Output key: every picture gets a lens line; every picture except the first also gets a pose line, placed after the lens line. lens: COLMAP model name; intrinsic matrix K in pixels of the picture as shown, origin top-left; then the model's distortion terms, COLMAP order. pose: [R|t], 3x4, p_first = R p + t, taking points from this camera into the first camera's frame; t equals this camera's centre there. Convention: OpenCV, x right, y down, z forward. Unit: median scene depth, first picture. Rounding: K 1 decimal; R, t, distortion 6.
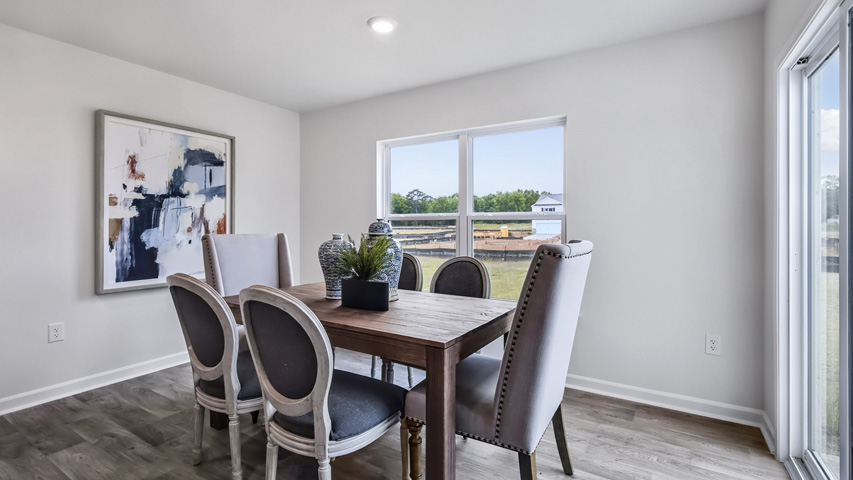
lens RADIAL K [[399.5, 0, 428.4], [0, 399.5, 227.0], [0, 0, 1]] dist [-0.000999, -0.000238]
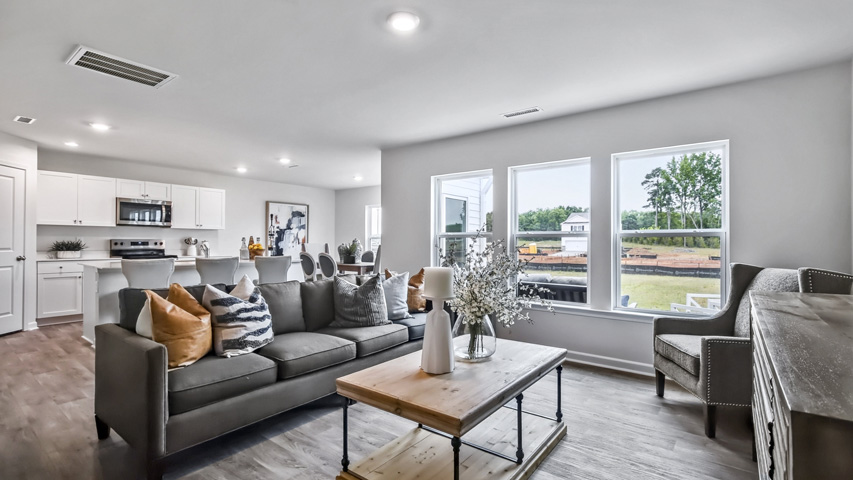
lens RADIAL K [[393.5, 0, 426.5], [0, 393.5, 240.0], [0, 0, 1]] dist [-0.003047, -0.000323]
pose [[0.994821, 0.006437, -0.101443, 0.552517], [-0.007339, 0.999937, -0.008523, 0.010200], [0.101382, 0.009224, 0.994805, -1.522775]]
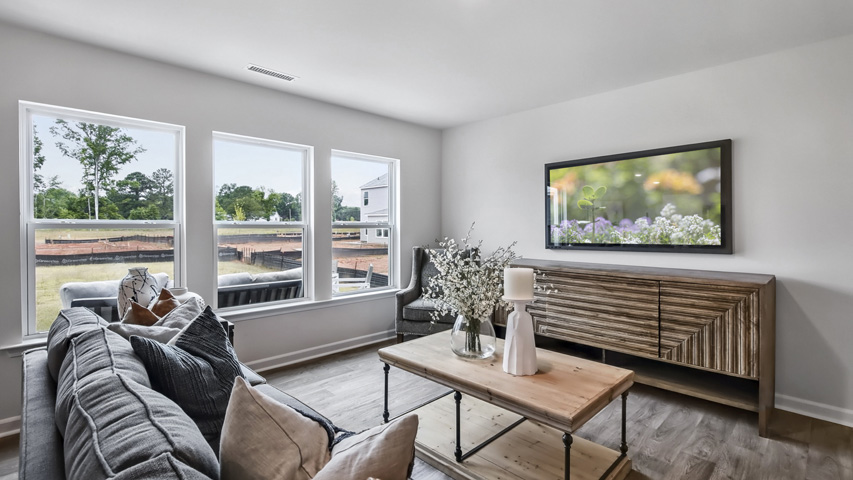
lens RADIAL K [[399.5, 0, 428.4], [0, 399.5, 227.0], [0, 0, 1]] dist [-0.000999, -0.000238]
pose [[0.234645, -0.001587, 0.972080, -0.097872], [-0.000412, 0.999998, 0.001732, -0.016133], [-0.972081, -0.000807, 0.234644, -0.941975]]
